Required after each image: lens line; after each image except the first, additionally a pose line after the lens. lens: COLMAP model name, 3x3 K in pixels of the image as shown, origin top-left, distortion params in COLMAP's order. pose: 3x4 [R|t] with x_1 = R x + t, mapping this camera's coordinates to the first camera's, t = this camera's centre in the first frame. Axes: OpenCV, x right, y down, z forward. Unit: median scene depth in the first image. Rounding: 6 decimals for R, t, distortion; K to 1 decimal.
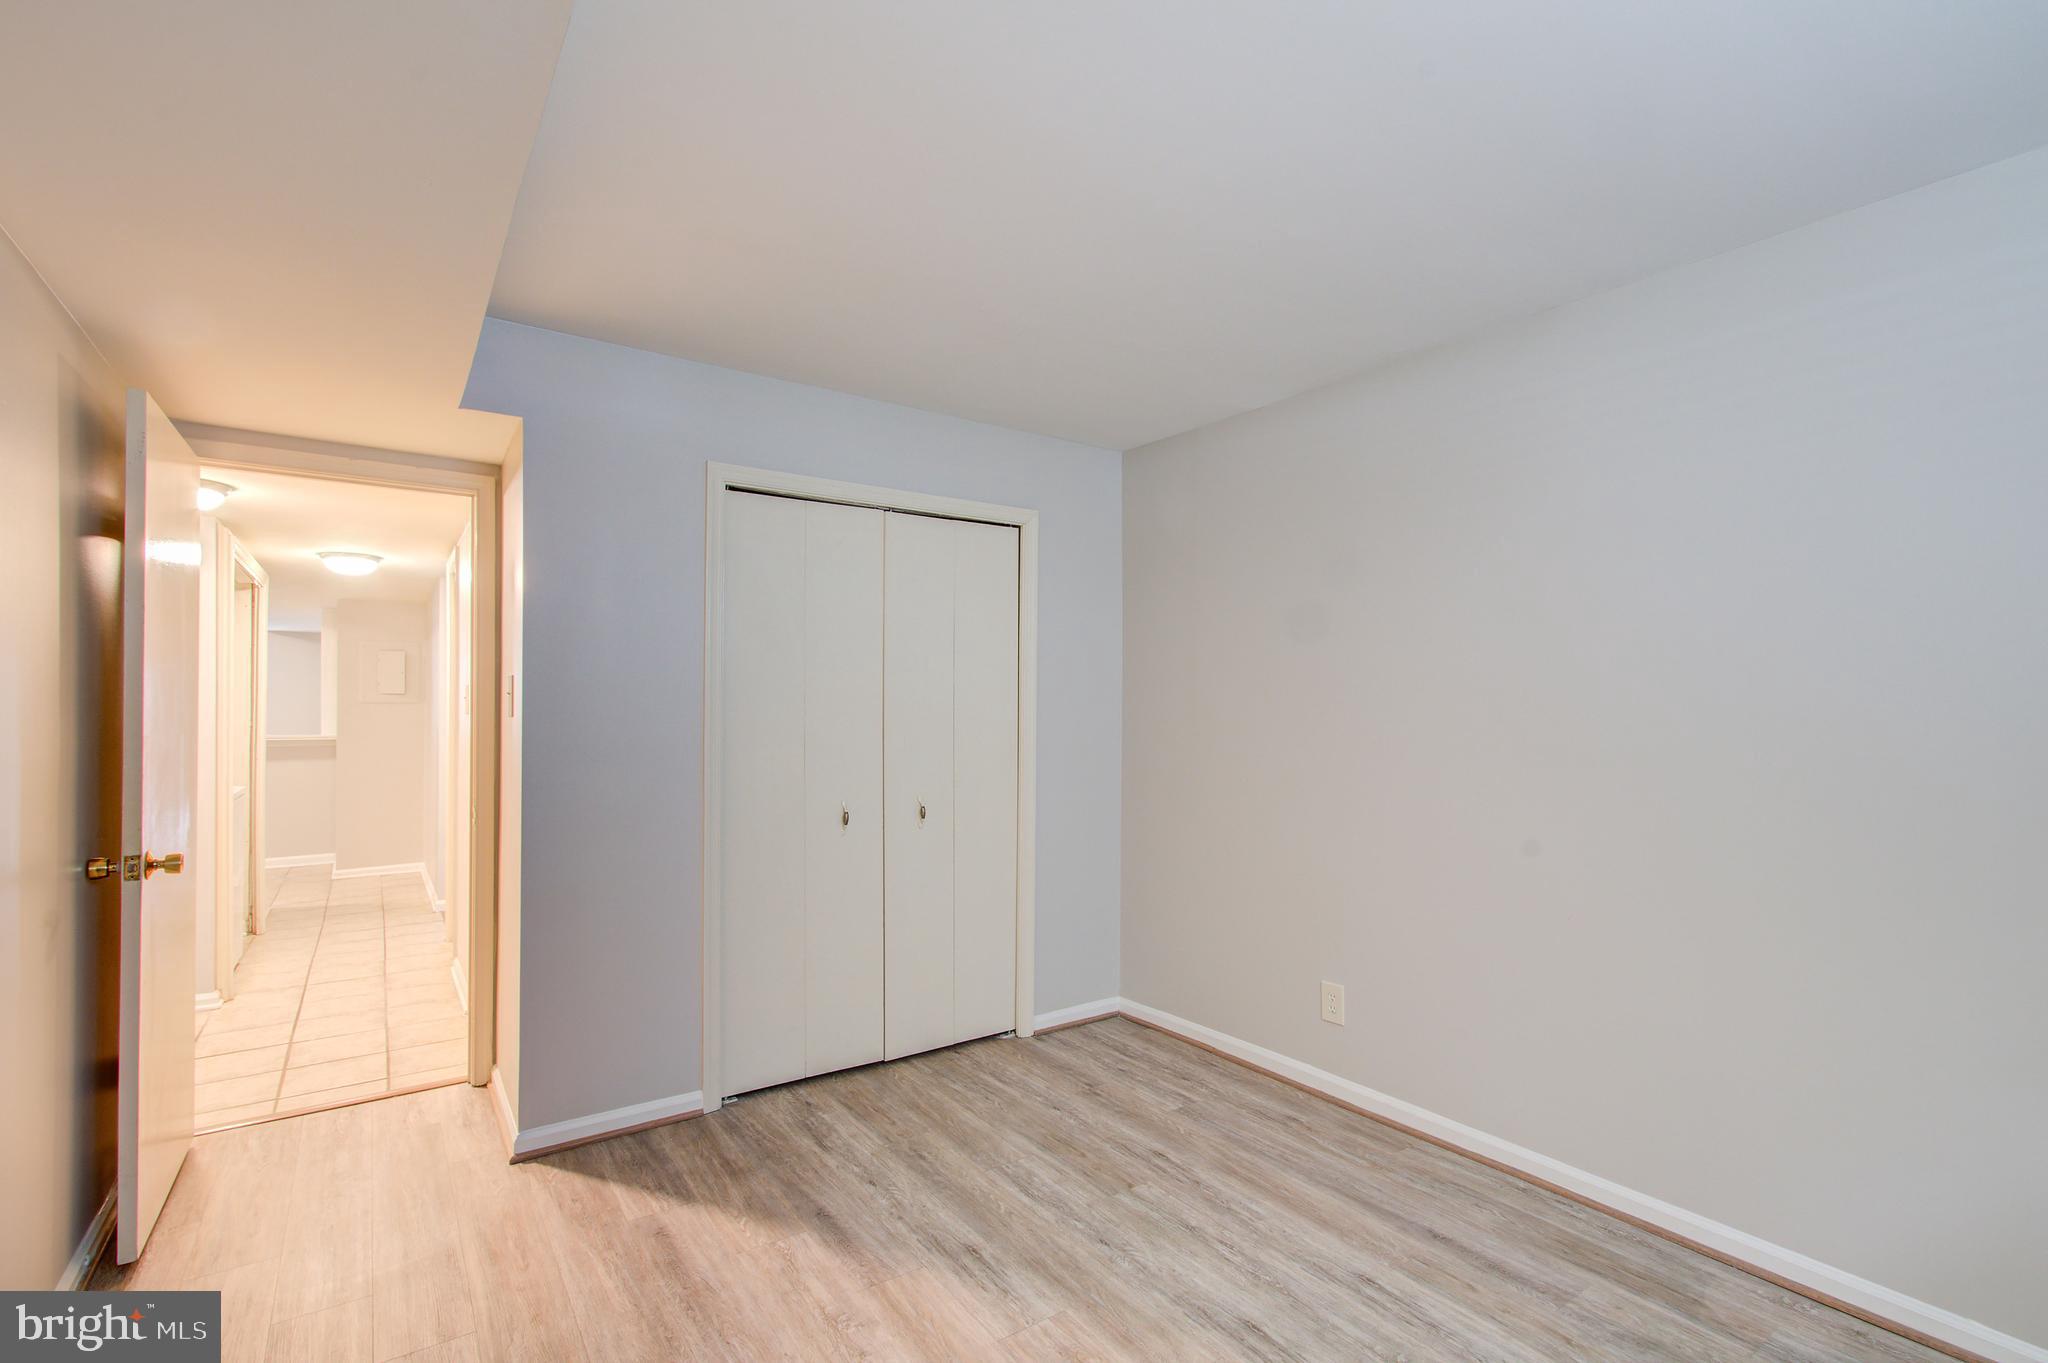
lens RADIAL K [[930.5, 0, 1018.0], [0, 930.5, 705.1], [0, 0, 1]] dist [0.002978, 0.001608]
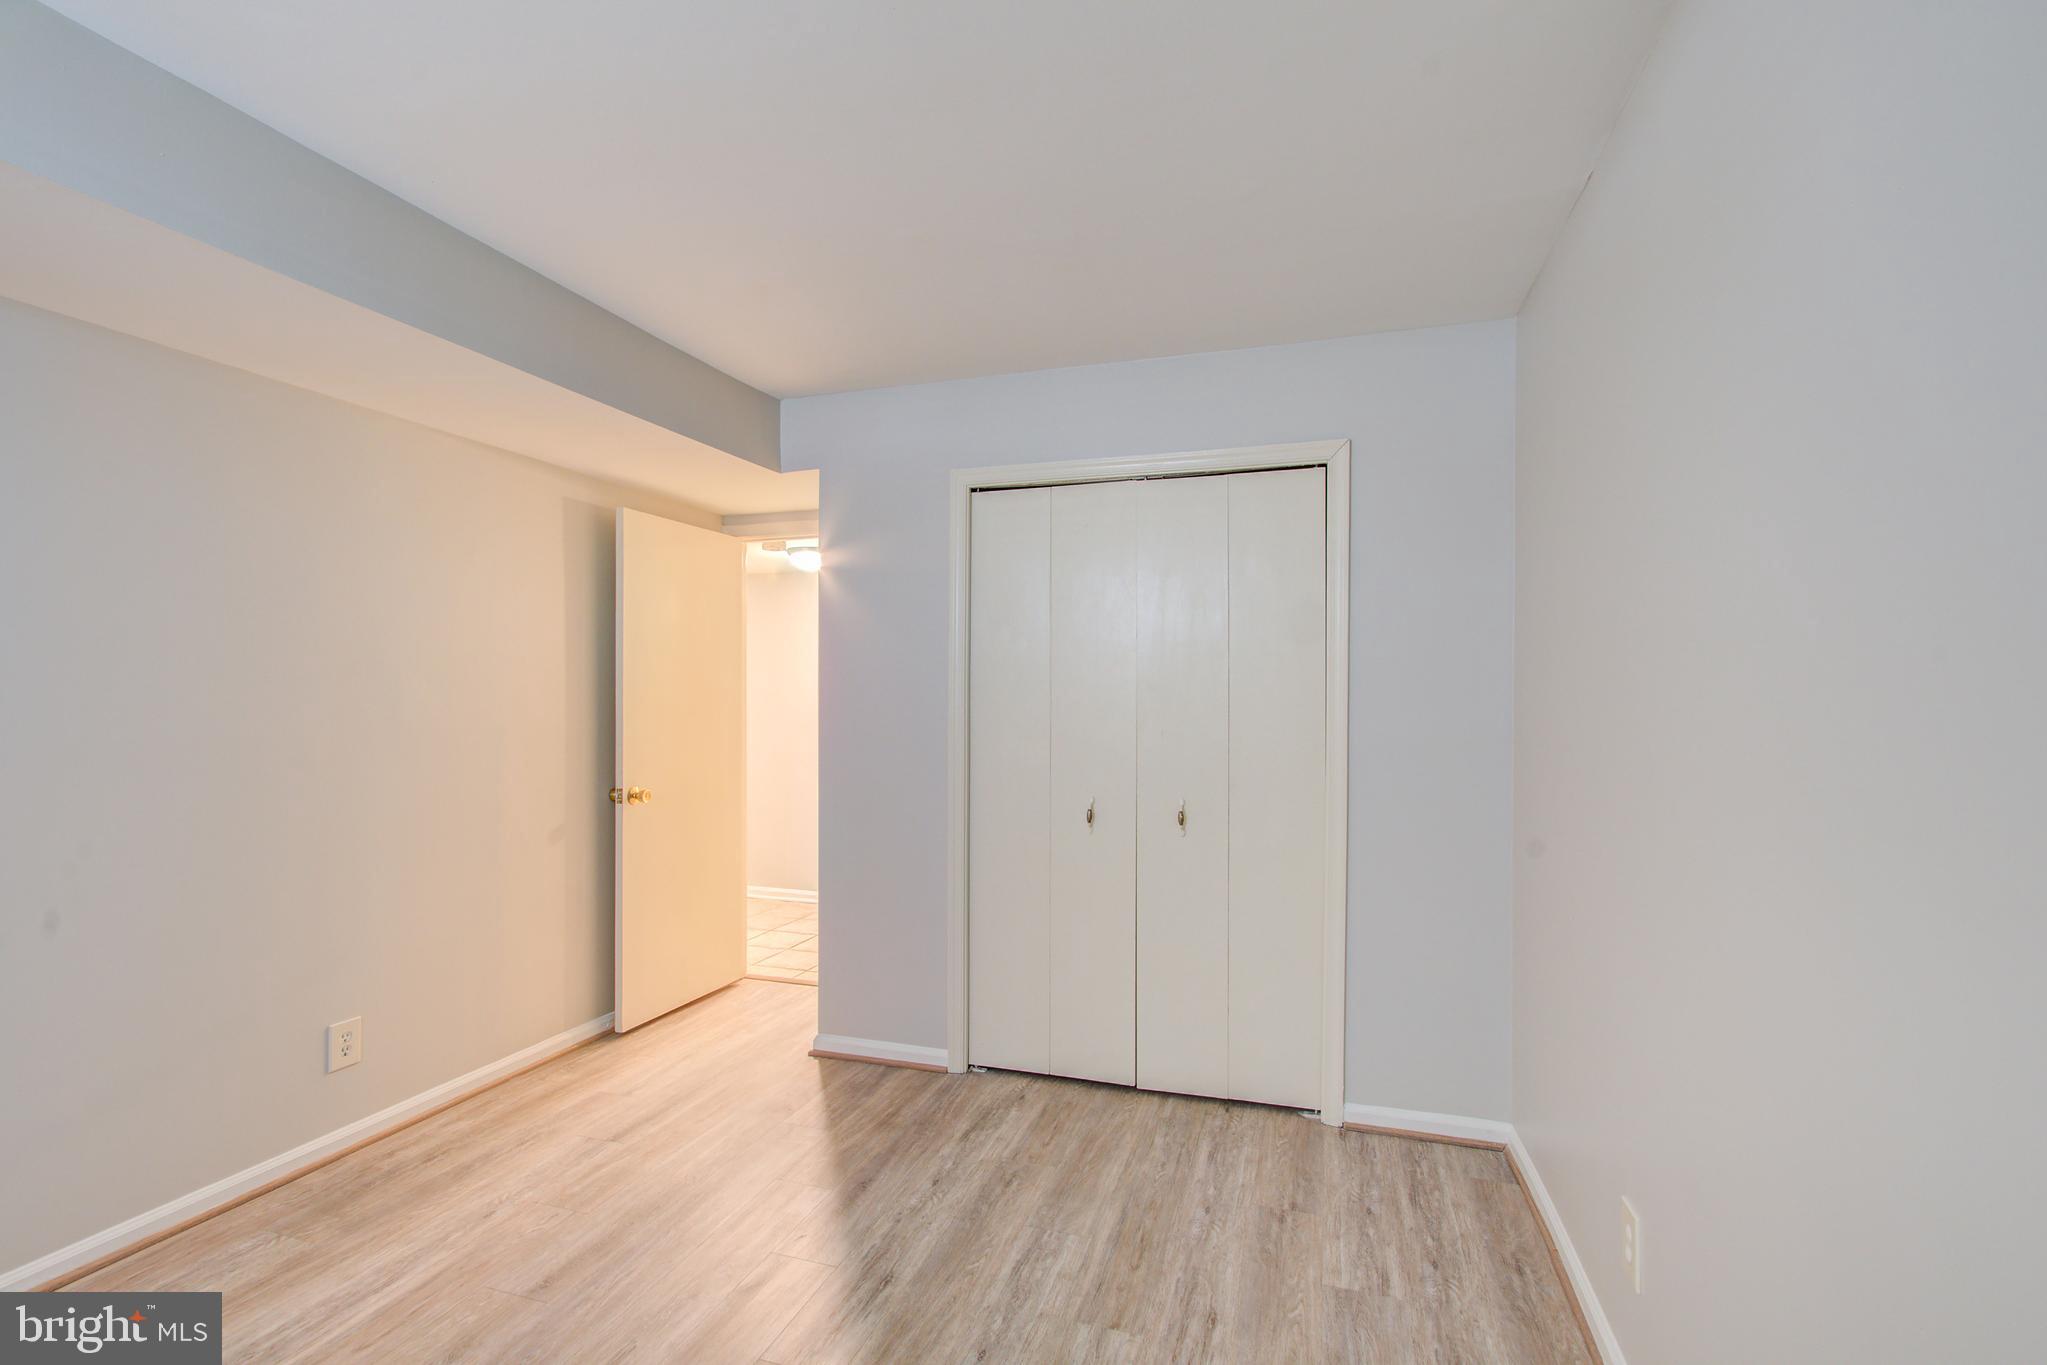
lens RADIAL K [[930.0, 0, 1017.5], [0, 930.0, 706.1], [0, 0, 1]] dist [0.002978, 0.001608]
pose [[0.599709, 0.001456, -0.800217, 0.591839], [0.004785, 0.999974, 0.005406, 0.006221], [0.800204, -0.007071, 0.599687, 0.423388]]
